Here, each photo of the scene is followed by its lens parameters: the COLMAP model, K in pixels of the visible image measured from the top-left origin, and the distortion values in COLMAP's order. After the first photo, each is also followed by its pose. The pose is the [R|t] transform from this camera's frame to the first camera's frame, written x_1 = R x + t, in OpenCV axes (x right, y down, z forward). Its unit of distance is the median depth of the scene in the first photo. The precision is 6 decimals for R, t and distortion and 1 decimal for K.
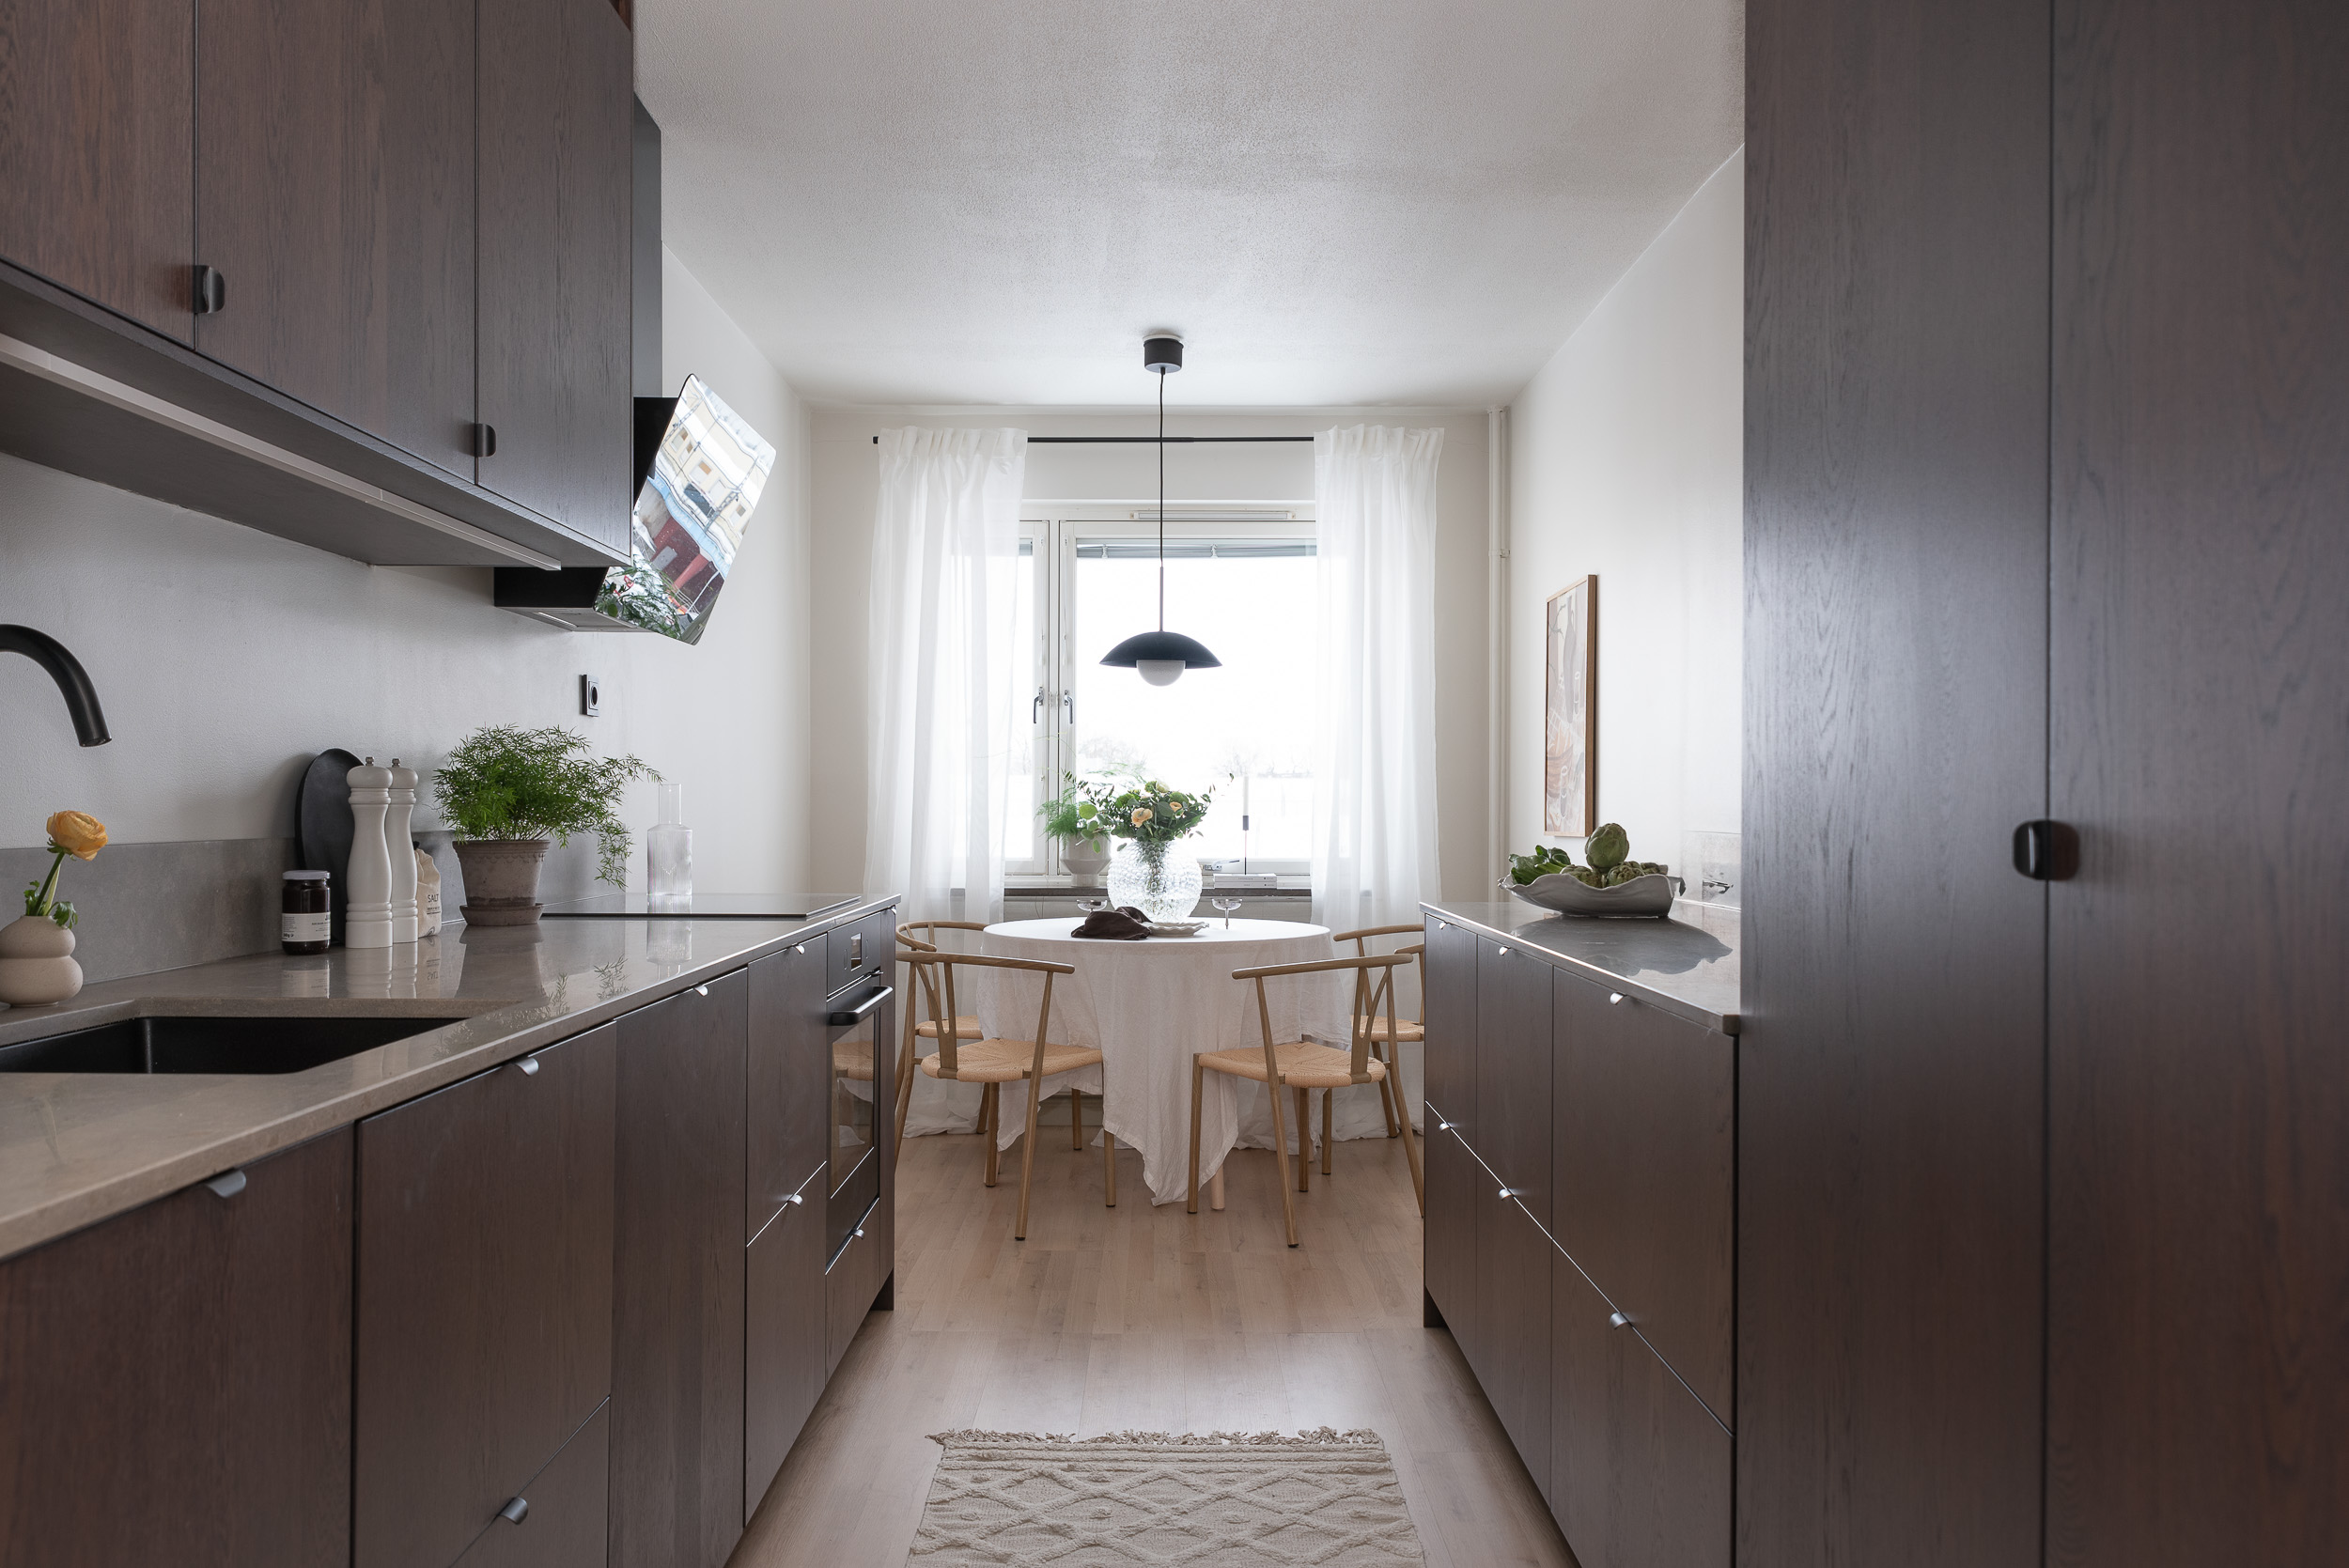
lens RADIAL K [[1721.4, 0, 1174.5], [0, 1721.4, 784.0], [0, 0, 1]] dist [-0.004838, -0.005336]
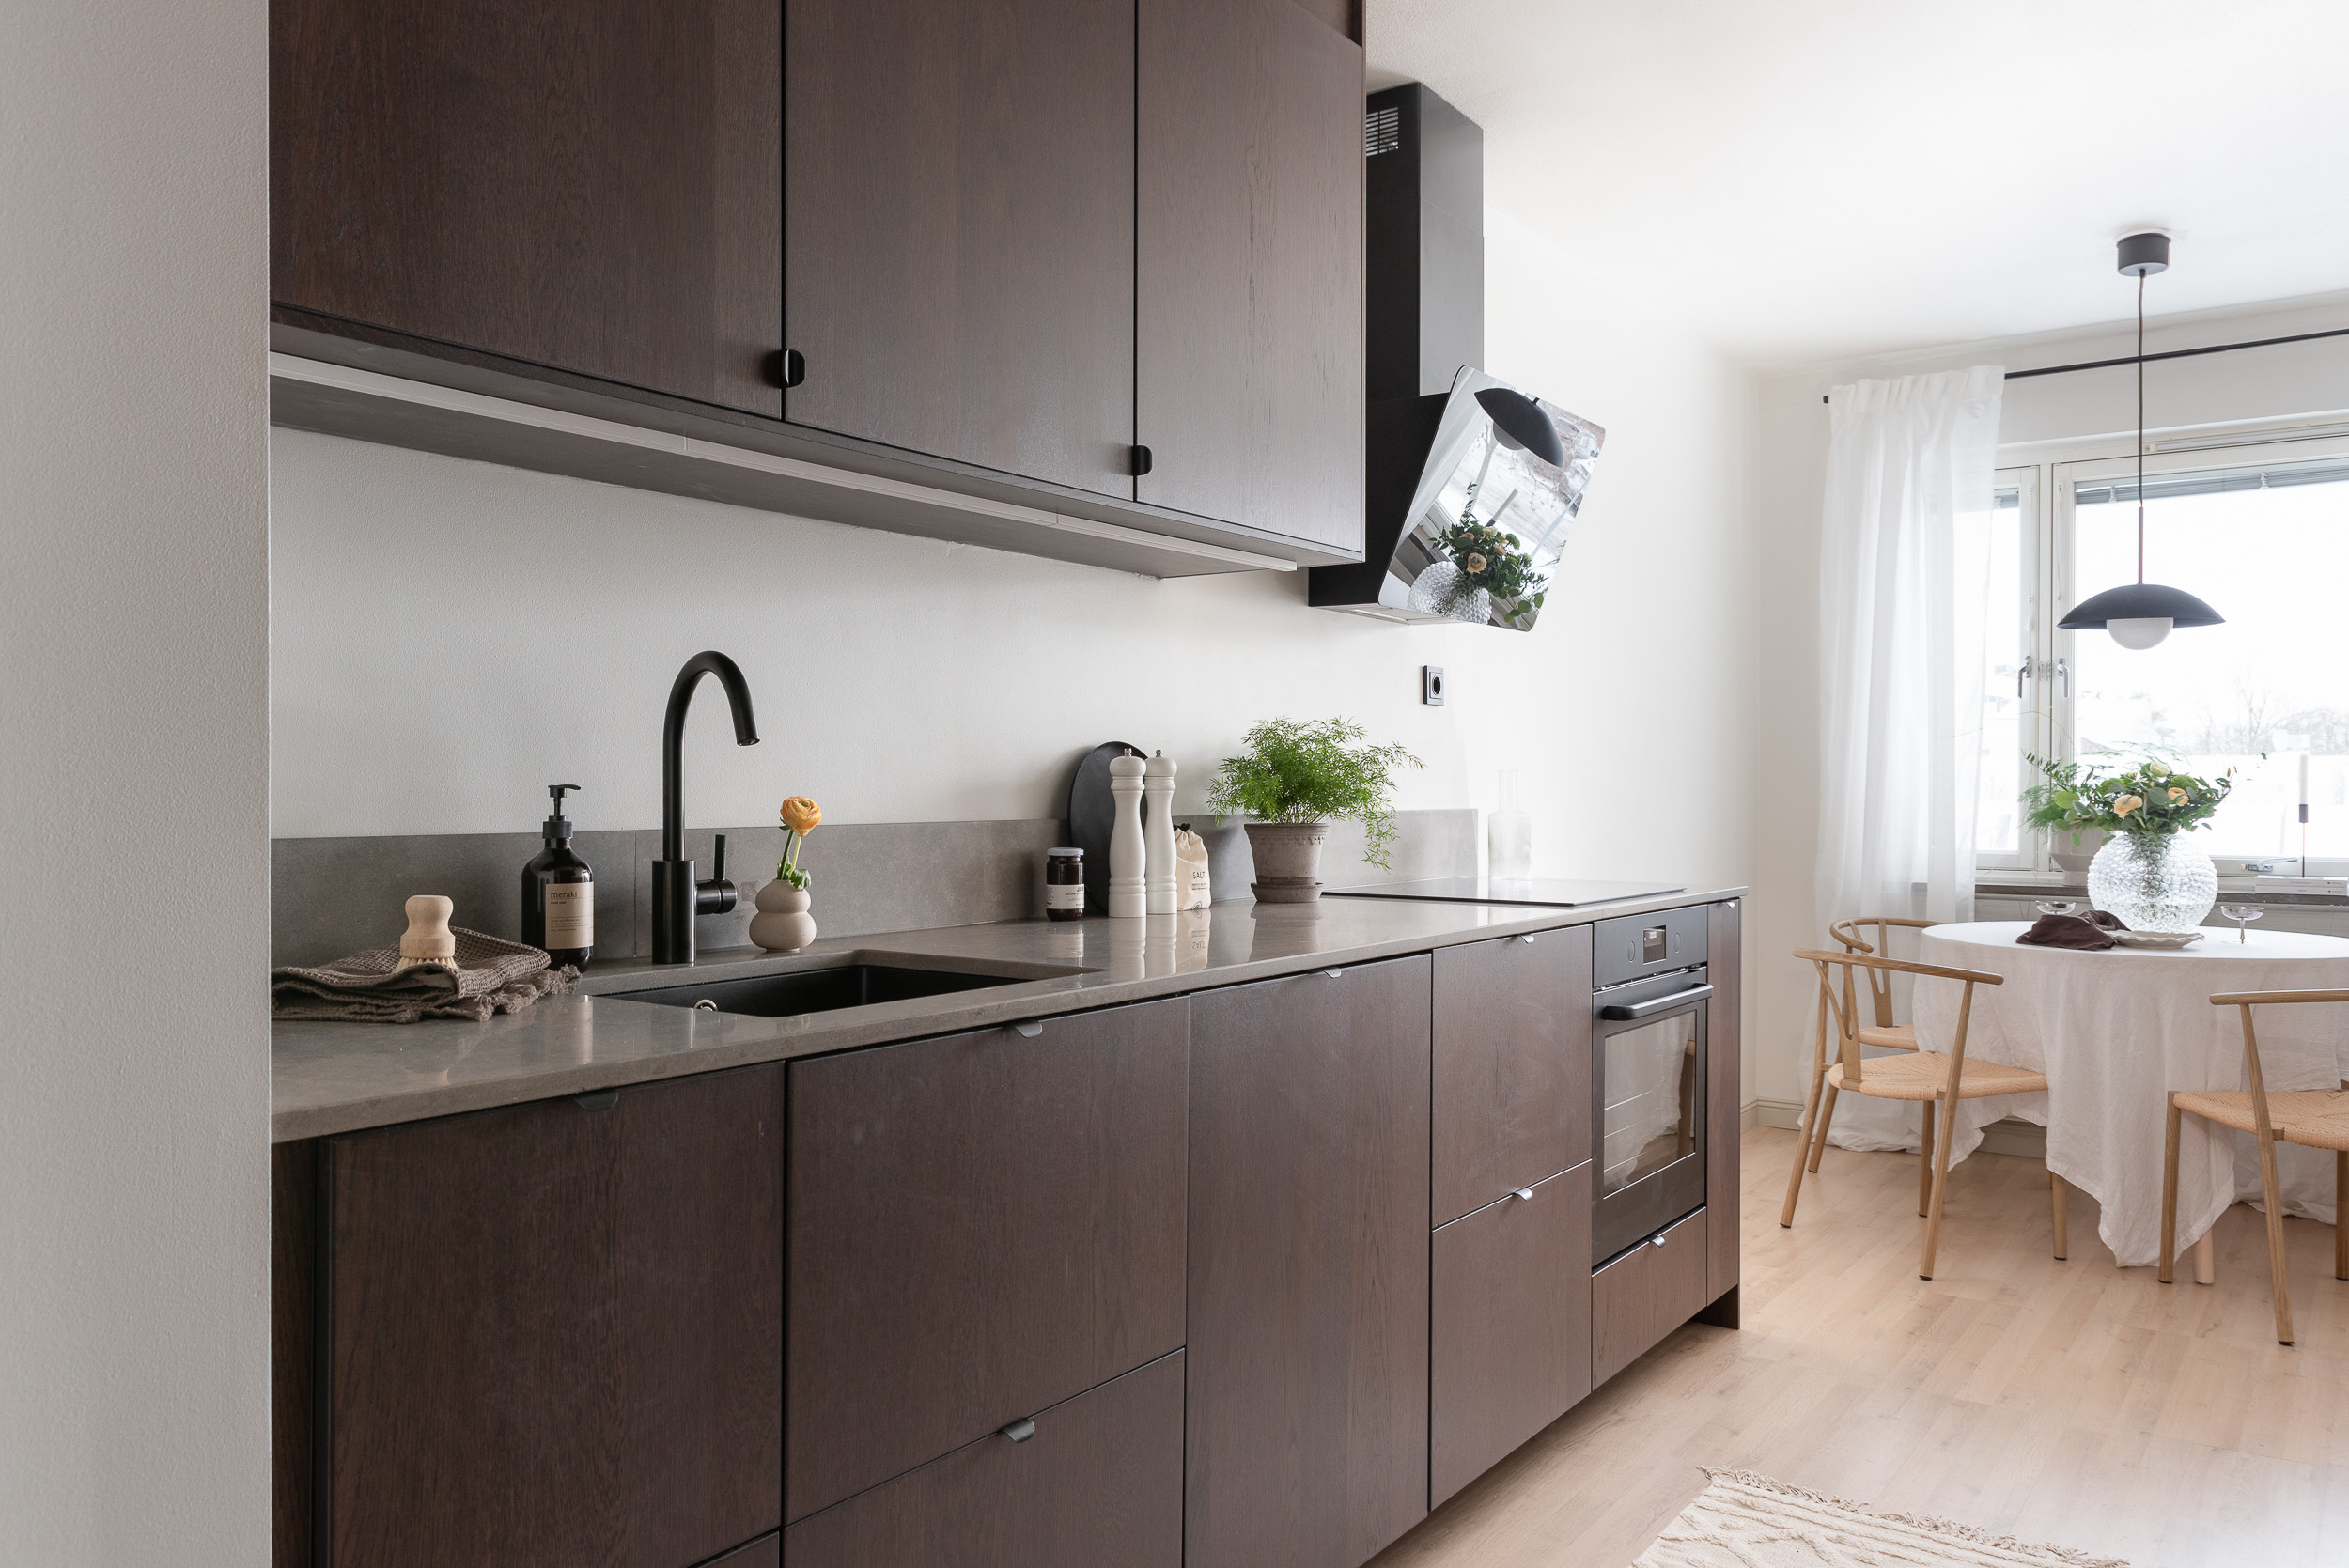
lens RADIAL K [[1699.6, 0, 1174.5], [0, 1699.6, 784.0], [0, 0, 1]] dist [0.001349, -0.024653]
pose [[0.803479, -0.001027, -0.595332, 0.114343], [0.006401, 0.999956, 0.006915, -0.000033], [0.595299, -0.009367, 0.803450, 0.060336]]
